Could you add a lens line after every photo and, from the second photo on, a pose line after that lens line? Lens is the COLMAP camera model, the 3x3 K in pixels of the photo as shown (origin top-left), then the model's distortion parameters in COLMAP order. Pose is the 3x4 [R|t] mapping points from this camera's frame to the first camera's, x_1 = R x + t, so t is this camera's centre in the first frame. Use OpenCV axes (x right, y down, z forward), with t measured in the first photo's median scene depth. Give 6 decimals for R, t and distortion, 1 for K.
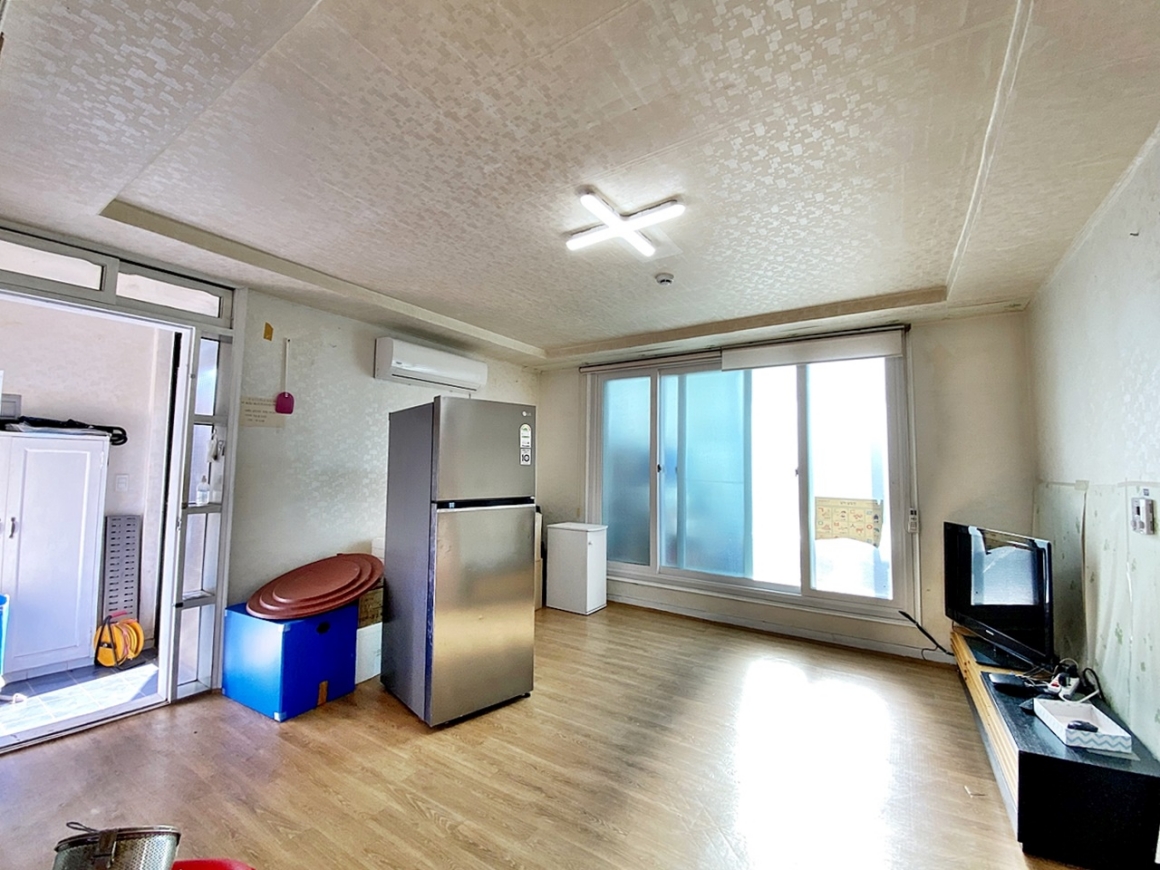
lens RADIAL K [[477.2, 0, 580.5], [0, 477.2, 435.9], [0, 0, 1]] dist [0.007682, -0.015162]
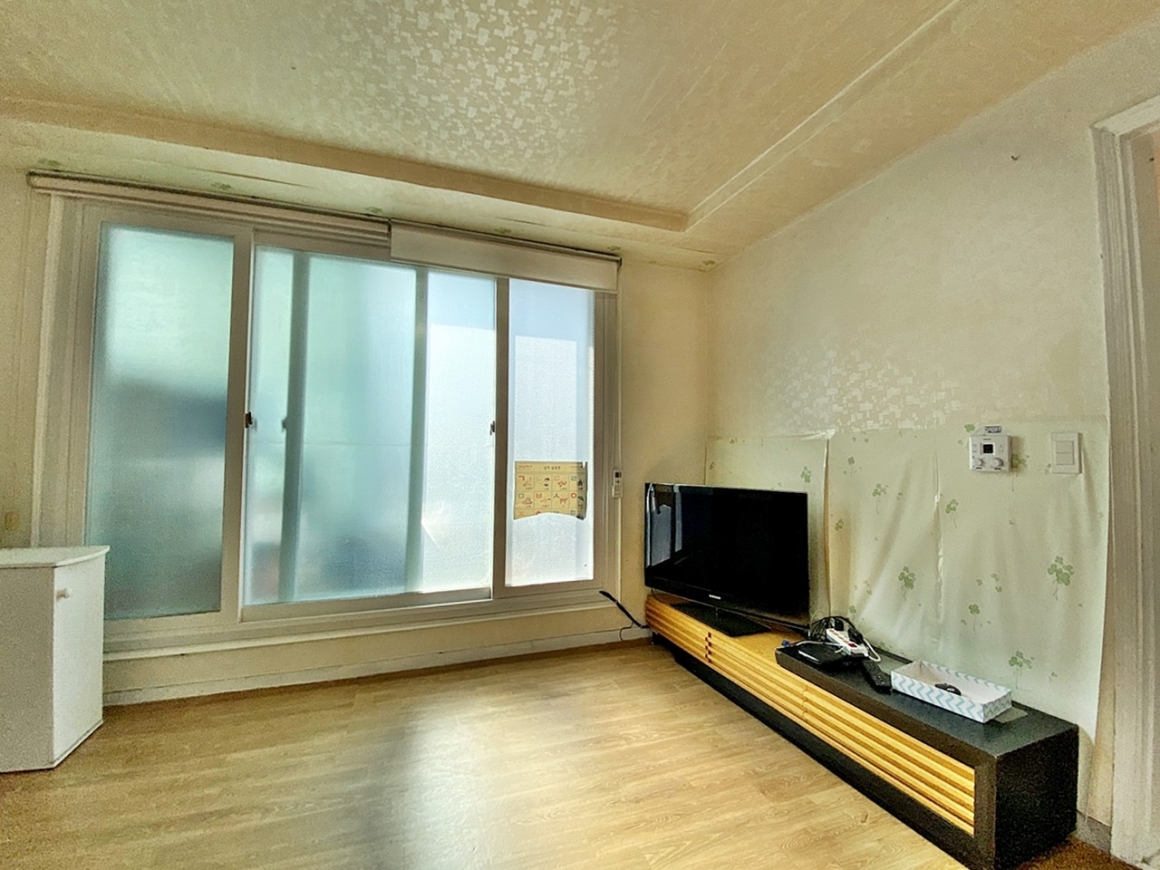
lens RADIAL K [[477.2, 0, 557.8], [0, 477.2, 437.7], [0, 0, 1]] dist [0.007682, -0.015162]
pose [[0.600731, 0.029495, 0.798907, -0.064937], [-0.050906, 0.998702, 0.001407, 0.098650], [-0.797829, -0.041514, 0.601453, 0.574490]]
